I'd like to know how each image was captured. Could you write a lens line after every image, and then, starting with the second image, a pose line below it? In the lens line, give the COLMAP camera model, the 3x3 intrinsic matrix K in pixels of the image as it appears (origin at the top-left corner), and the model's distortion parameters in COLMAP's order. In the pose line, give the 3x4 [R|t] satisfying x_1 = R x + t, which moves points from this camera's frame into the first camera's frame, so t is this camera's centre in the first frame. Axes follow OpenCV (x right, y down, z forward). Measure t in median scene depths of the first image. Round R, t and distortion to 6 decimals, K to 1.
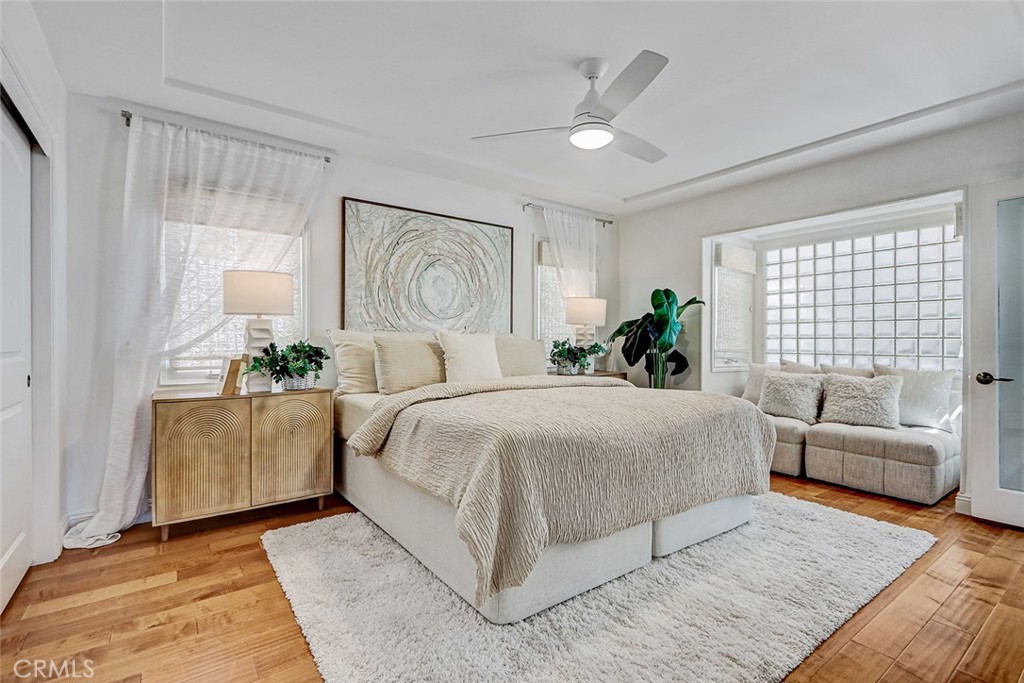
lens RADIAL K [[478.8, 0, 492.2], [0, 478.8, 343.1], [0, 0, 1]] dist [0.000266, 0.000183]
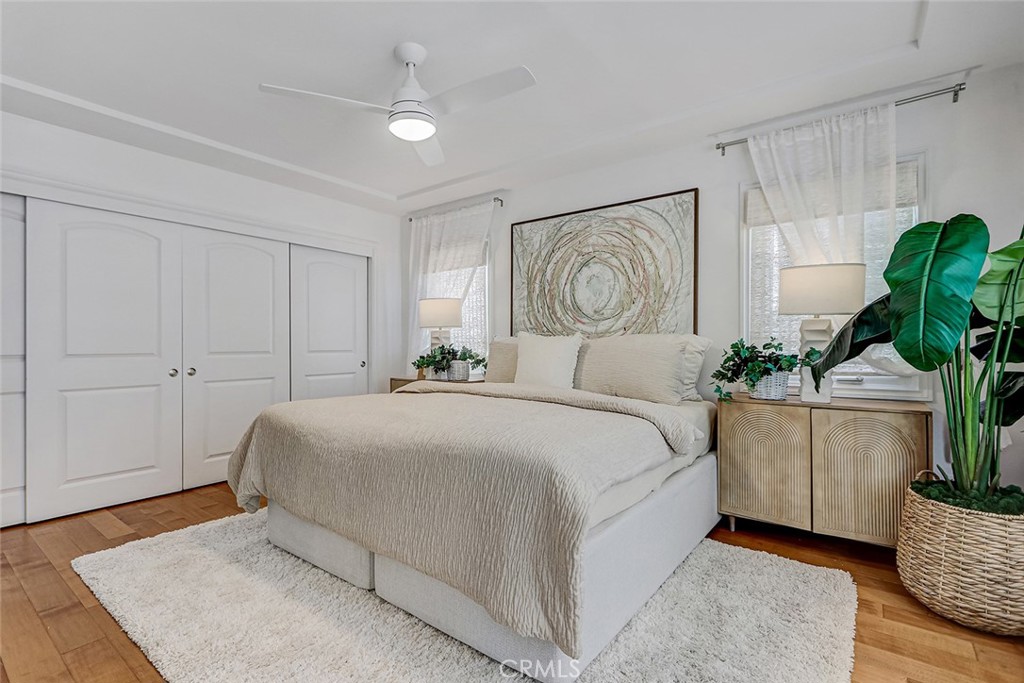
lens RADIAL K [[478.8, 0, 492.2], [0, 478.8, 343.1], [0, 0, 1]] dist [0.000266, 0.000183]
pose [[0.270530, -0.005781, -0.962694, 0.747776], [0.000173, 0.999982, -0.005957, -0.001940], [0.962711, 0.001445, 0.270527, 0.574790]]
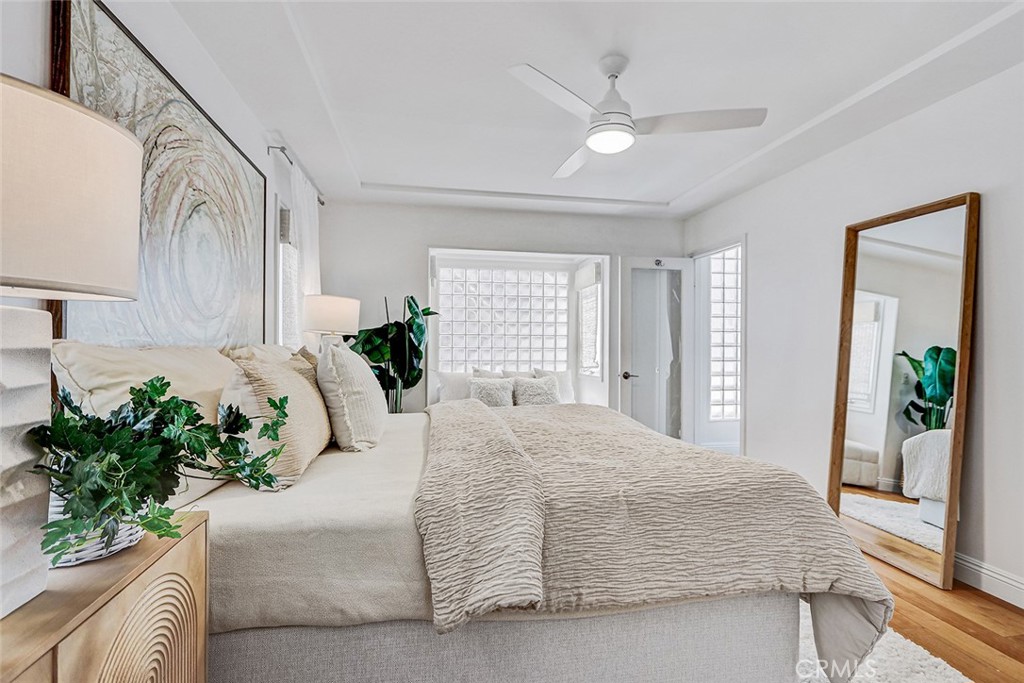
lens RADIAL K [[476.0, 0, 512.0], [0, 476.0, 341.5], [0, 0, 1]] dist [-0.000321, -0.000145]
pose [[0.417512, 0.006021, 0.908652, -0.446017], [-0.000449, 0.999979, -0.006421, -0.023129], [-0.908671, 0.002273, 0.417506, 0.503533]]
